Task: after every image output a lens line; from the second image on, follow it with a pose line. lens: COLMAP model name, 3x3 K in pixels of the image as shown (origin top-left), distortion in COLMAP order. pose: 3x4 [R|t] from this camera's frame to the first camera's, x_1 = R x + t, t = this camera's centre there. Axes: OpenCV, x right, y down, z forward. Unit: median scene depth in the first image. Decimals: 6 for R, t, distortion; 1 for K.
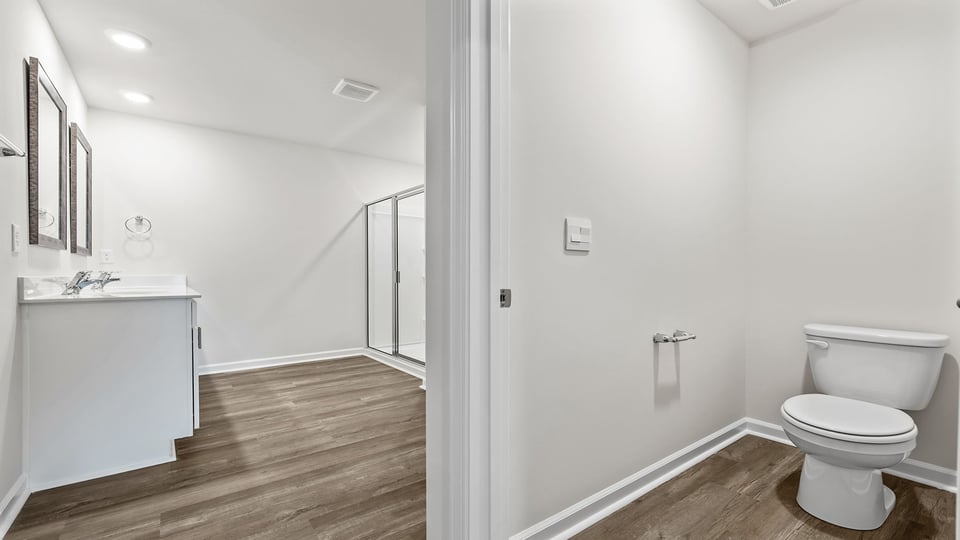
lens RADIAL K [[421.4, 0, 480.0], [0, 421.4, 270.0], [0, 0, 1]] dist [0.001184, 0.000134]
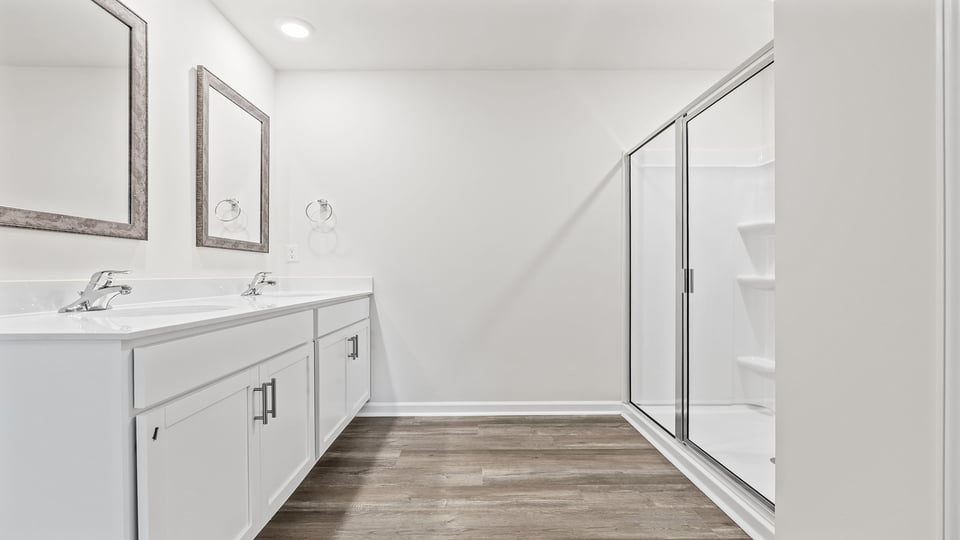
lens RADIAL K [[434.1, 0, 478.3], [0, 434.1, 283.9], [0, 0, 1]] dist [-0.000273, -0.000017]
pose [[0.804481, 0.014223, -0.593808, -0.103434], [0.006373, 0.999449, 0.032573, 0.001096], [0.593944, -0.029989, 0.803947, 0.505413]]
